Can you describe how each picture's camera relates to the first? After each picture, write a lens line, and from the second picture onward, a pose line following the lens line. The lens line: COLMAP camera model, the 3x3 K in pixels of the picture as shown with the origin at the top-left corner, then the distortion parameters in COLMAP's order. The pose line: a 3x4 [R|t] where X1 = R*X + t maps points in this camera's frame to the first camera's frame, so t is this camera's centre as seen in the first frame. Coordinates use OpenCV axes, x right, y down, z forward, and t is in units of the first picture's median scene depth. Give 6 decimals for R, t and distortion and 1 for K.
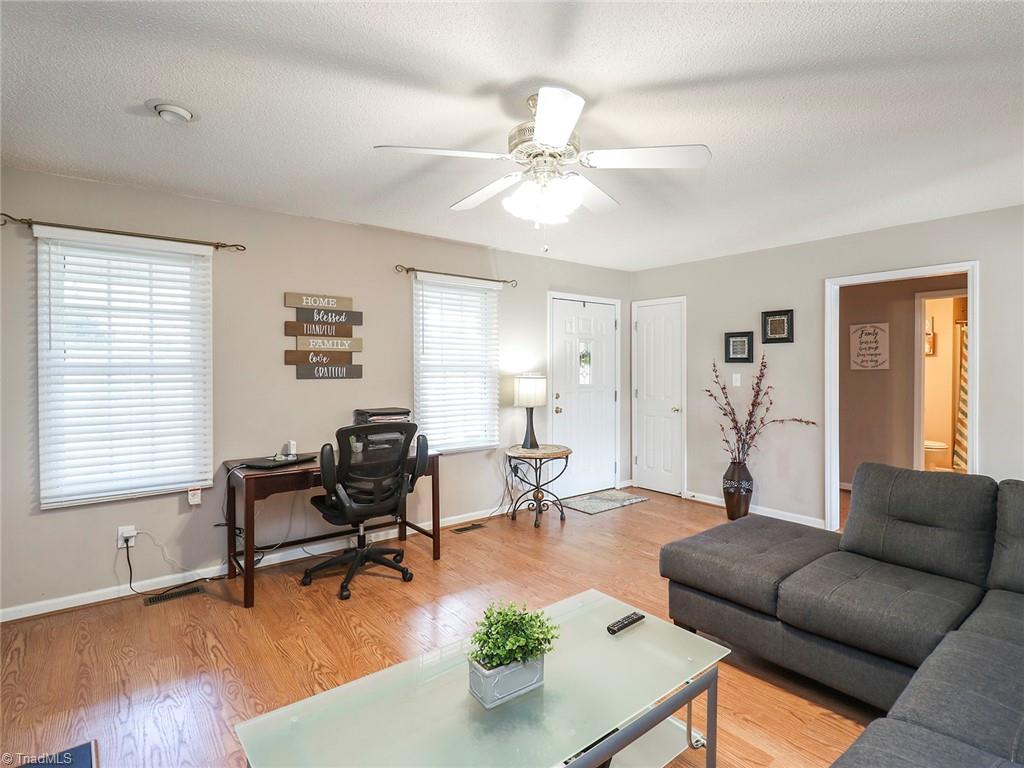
lens RADIAL K [[507.8, 0, 547.3], [0, 507.8, 369.0], [0, 0, 1]] dist [-0.023117, -0.000573]
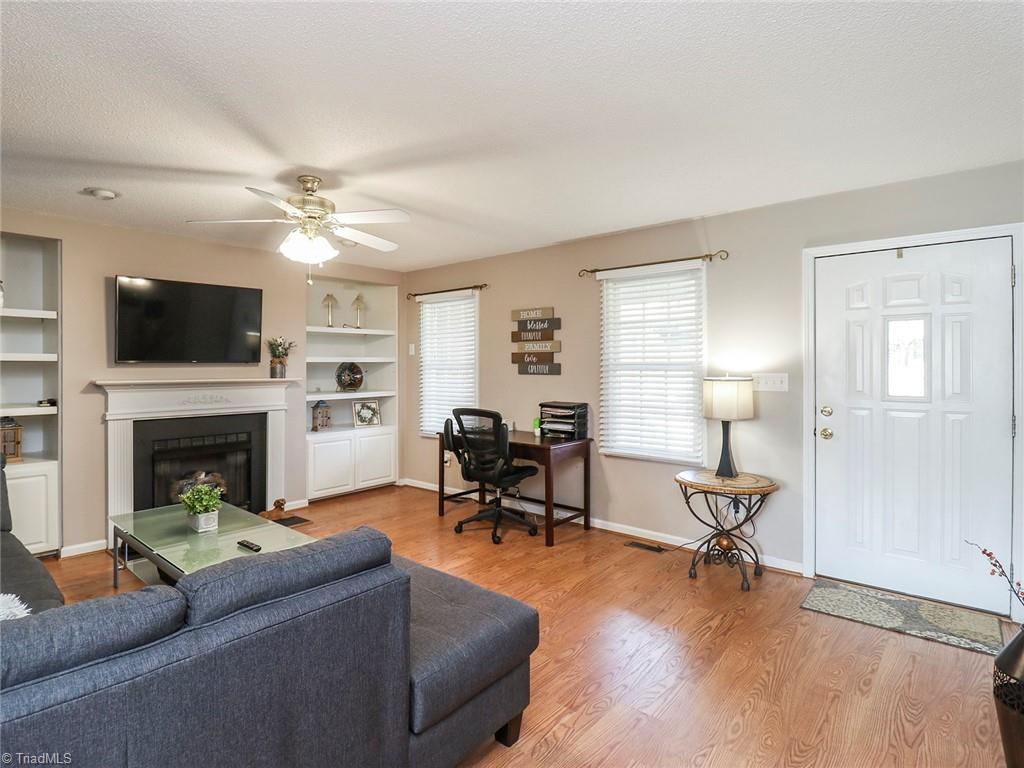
lens RADIAL K [[496.7, 0, 464.2], [0, 496.7, 366.6], [0, 0, 1]] dist [0.000228, 0.000080]
pose [[0.161279, 0.003937, -0.986901, 0.728033], [-0.004974, 0.999983, 0.003176, -0.003571], [0.986896, 0.004397, 0.161296, 0.606303]]
